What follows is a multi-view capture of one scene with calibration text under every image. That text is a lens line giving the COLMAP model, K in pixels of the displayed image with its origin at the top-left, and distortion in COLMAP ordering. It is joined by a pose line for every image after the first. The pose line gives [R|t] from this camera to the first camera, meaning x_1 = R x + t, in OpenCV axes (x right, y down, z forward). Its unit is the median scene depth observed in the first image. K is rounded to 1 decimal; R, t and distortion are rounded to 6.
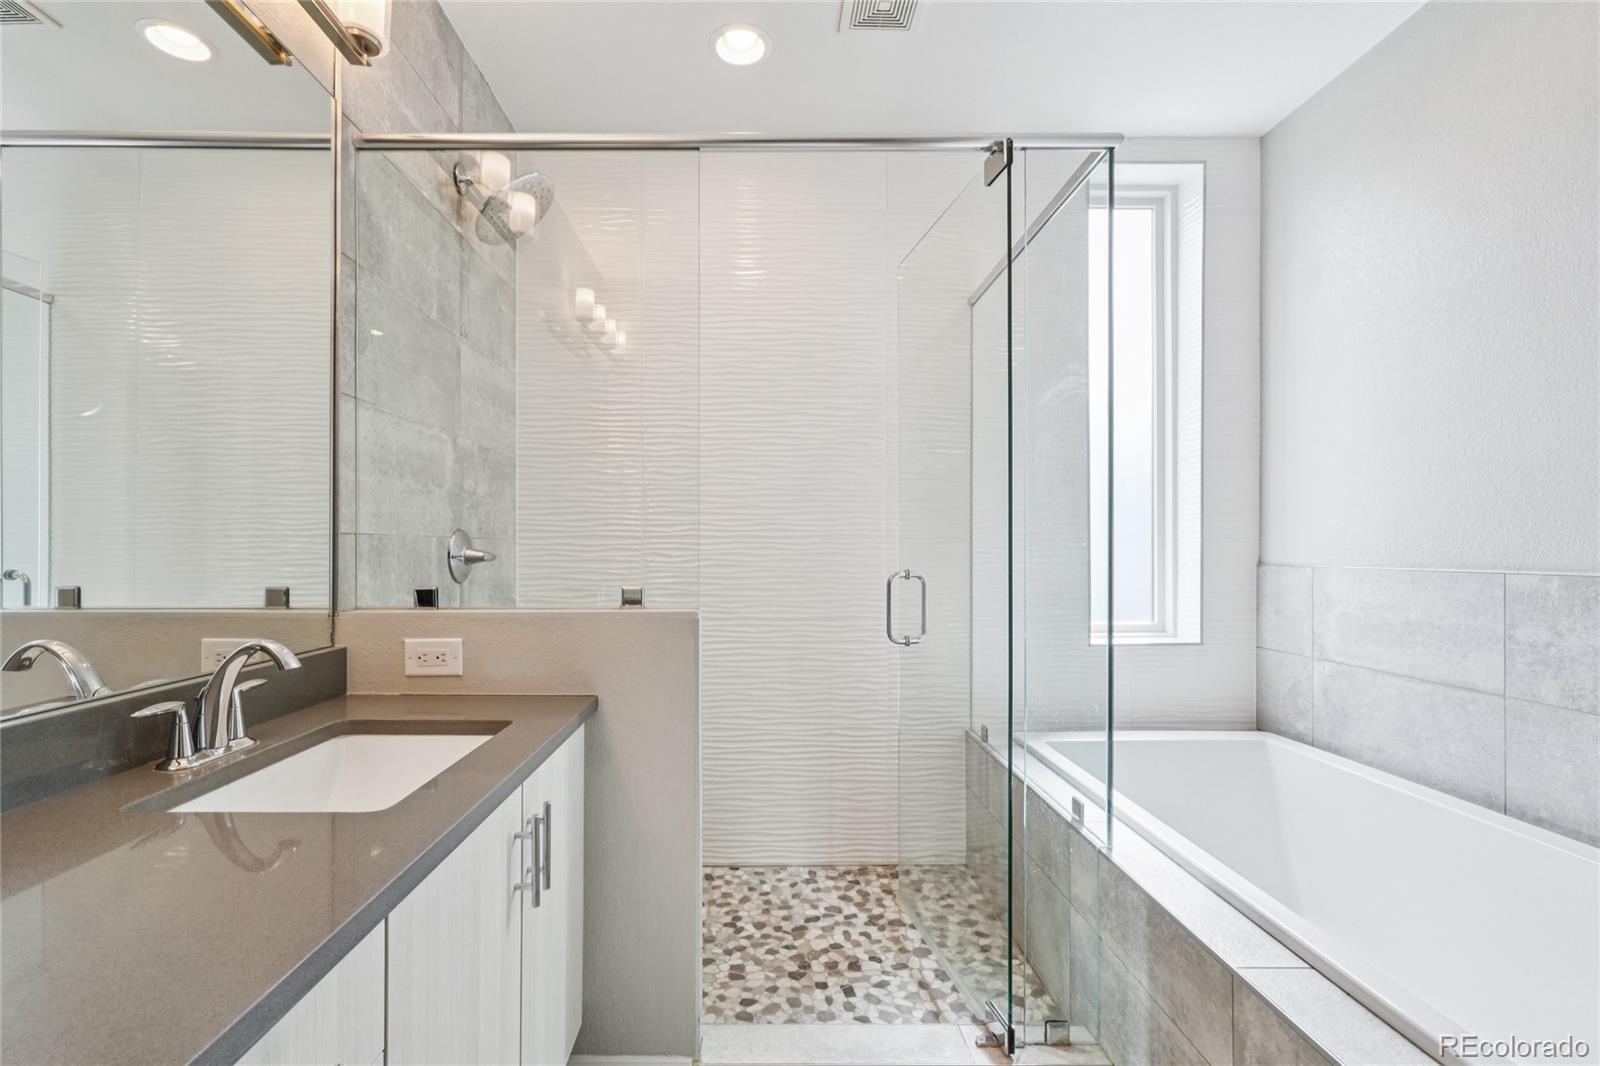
lens RADIAL K [[694.3, 0, 785.0], [0, 694.3, 548.1], [0, 0, 1]] dist [-0.004636, 0.003478]
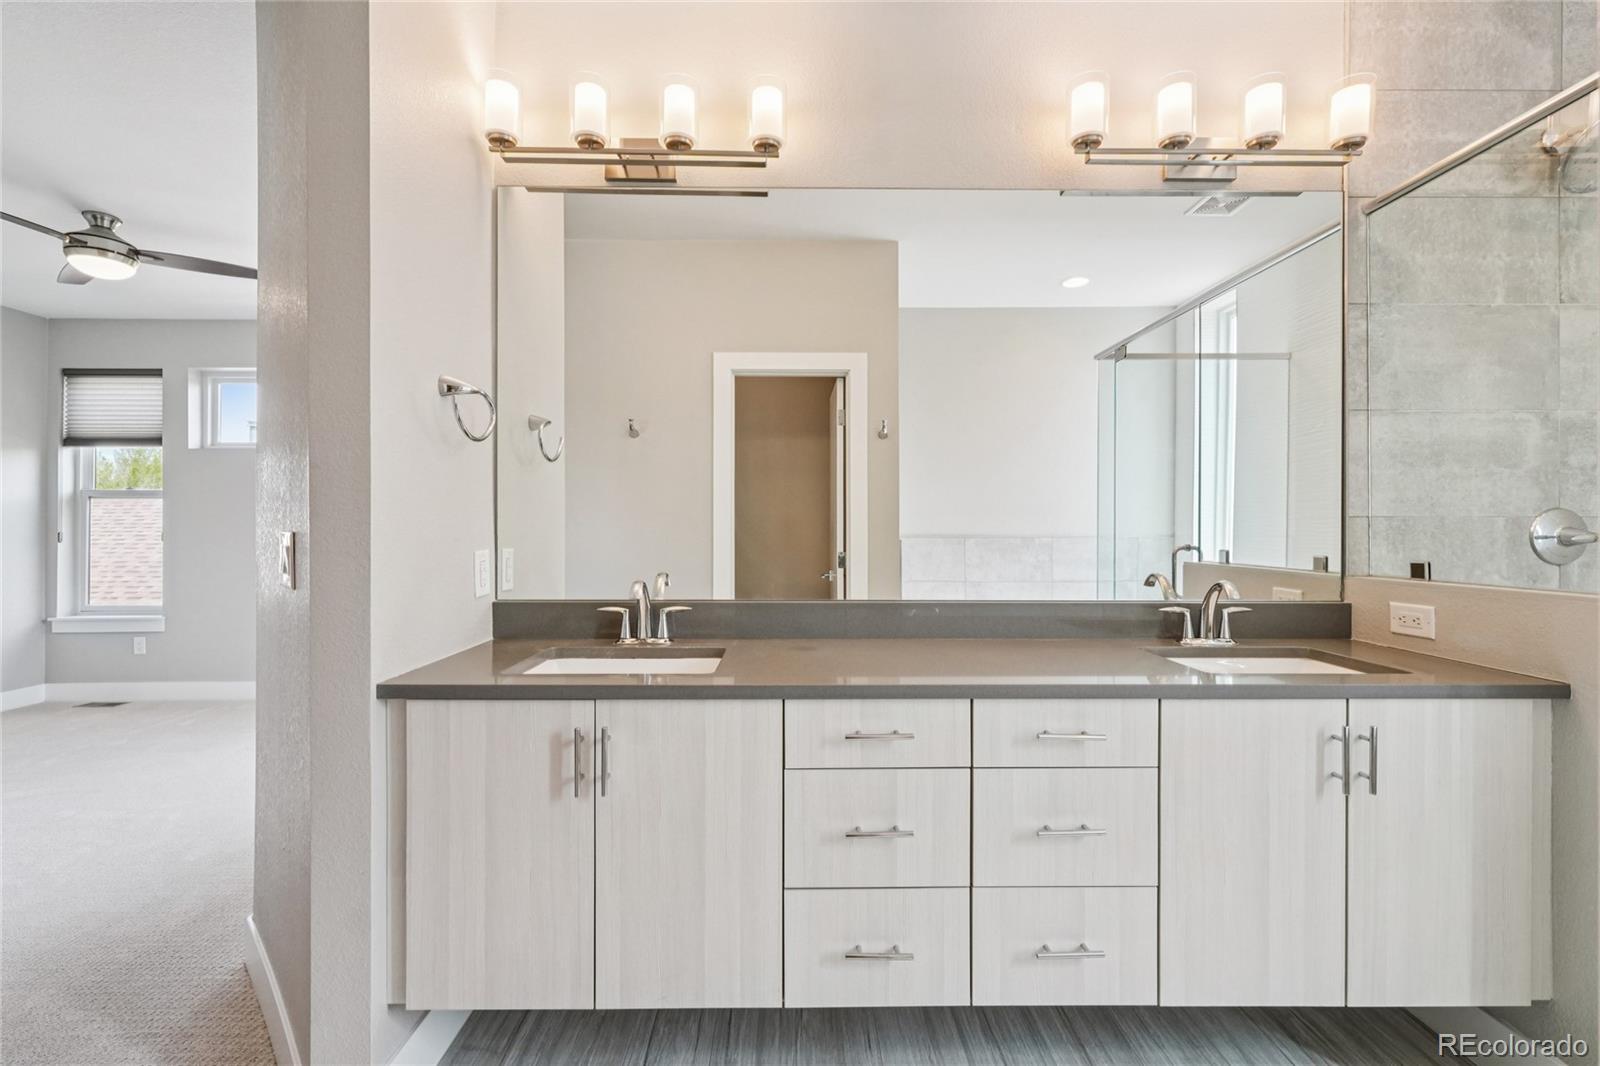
lens RADIAL K [[694.3, 0, 795.3], [0, 694.3, 526.8], [0, 0, 1]] dist [-0.004636, 0.003478]
pose [[-0.005249, -0.001829, -0.999985, 0.669783], [0.001785, 0.999997, -0.001839, -0.001938], [0.999985, -0.001794, -0.005245, -0.045458]]
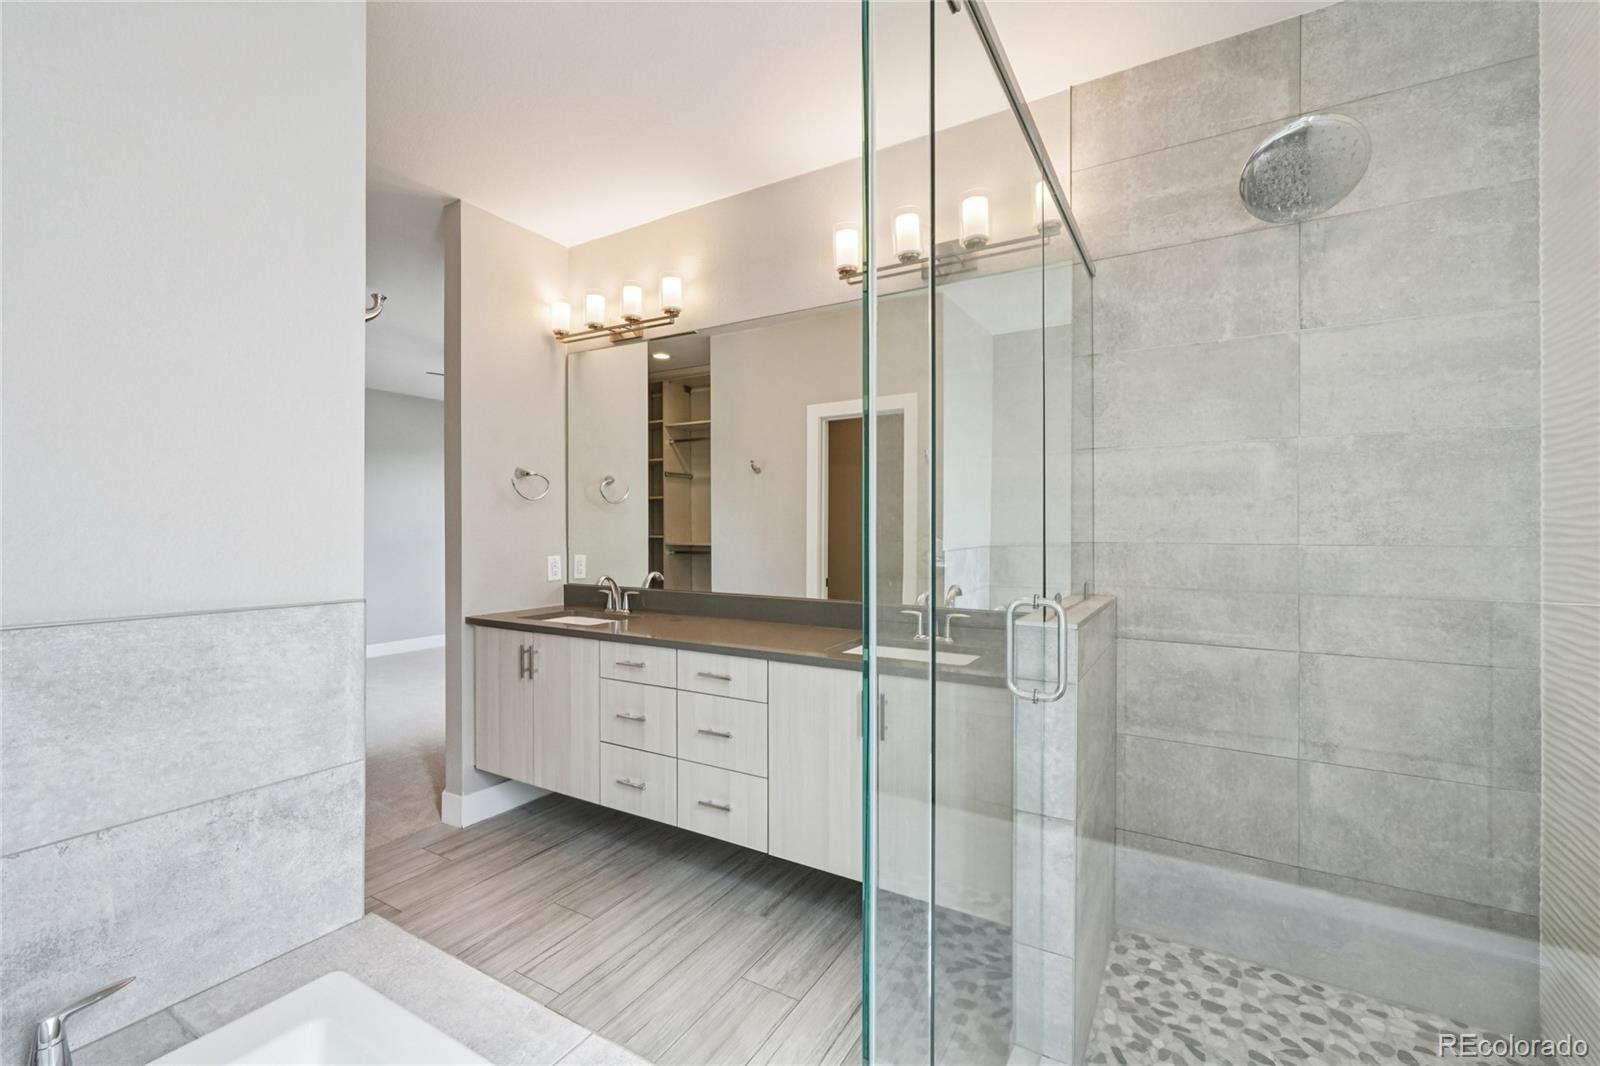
lens RADIAL K [[694.3, 0, 805.9], [0, 694.3, 530.5], [0, 0, 1]] dist [-0.004636, 0.003478]
pose [[-0.528747, 0.003708, -0.848771, 0.941351], [0.001824, 0.999993, 0.003232, -0.052750], [0.848778, 0.000161, -0.528750, 1.281228]]
